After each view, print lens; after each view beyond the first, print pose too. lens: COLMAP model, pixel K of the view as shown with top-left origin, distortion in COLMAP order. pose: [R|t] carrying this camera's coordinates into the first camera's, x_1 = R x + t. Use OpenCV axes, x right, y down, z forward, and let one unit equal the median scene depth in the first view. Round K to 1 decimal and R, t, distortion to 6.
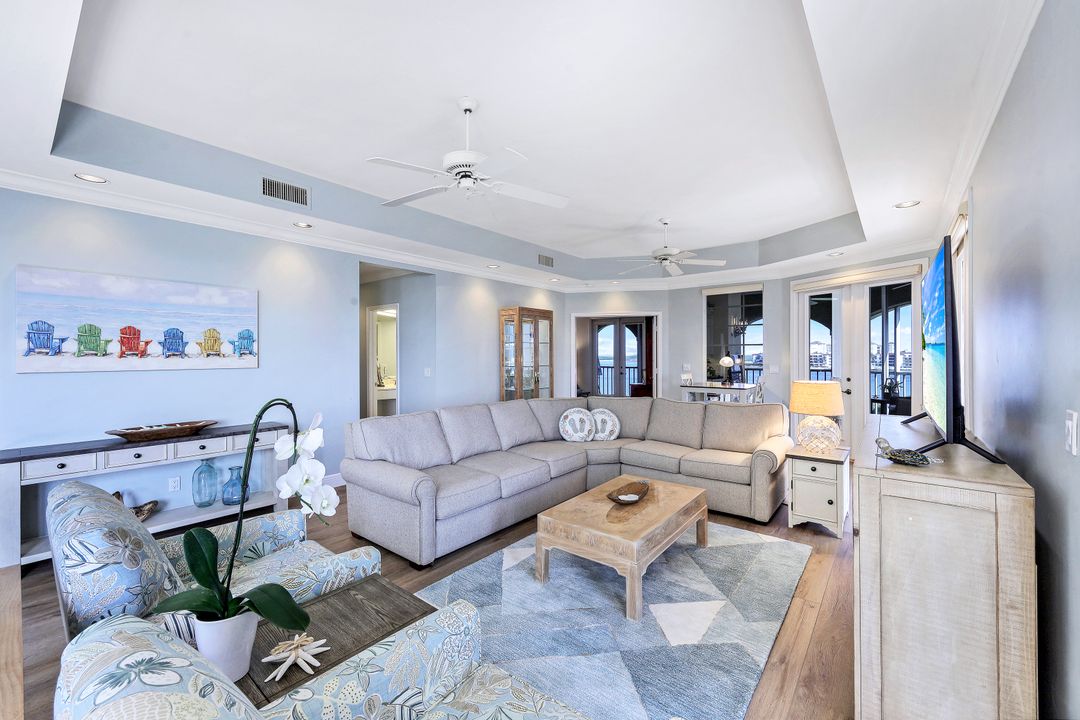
lens RADIAL K [[437.8, 0, 534.3], [0, 437.8, 352.4], [0, 0, 1]] dist [-0.001163, 0.001549]
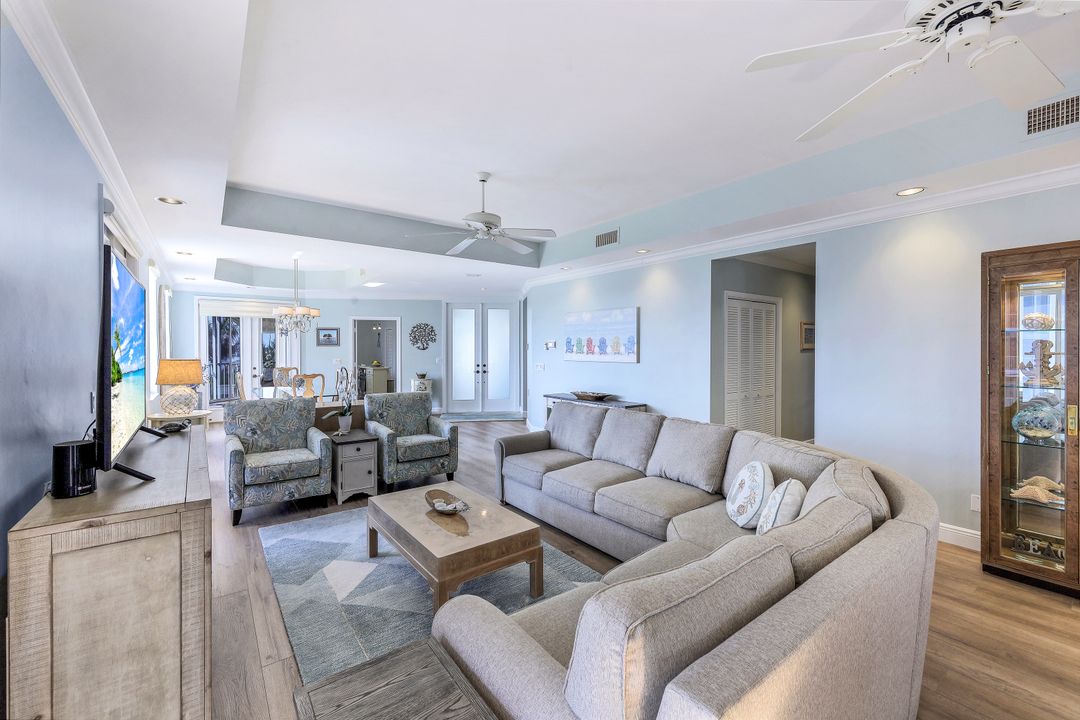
lens RADIAL K [[437.8, 0, 541.9], [0, 437.8, 367.0], [0, 0, 1]] dist [-0.001163, 0.001549]
pose [[-0.247542, 0.041601, -0.967984, 0.925613], [-0.003909, 0.999027, 0.043935, -0.014684], [0.968869, 0.014659, -0.247139, 1.227198]]
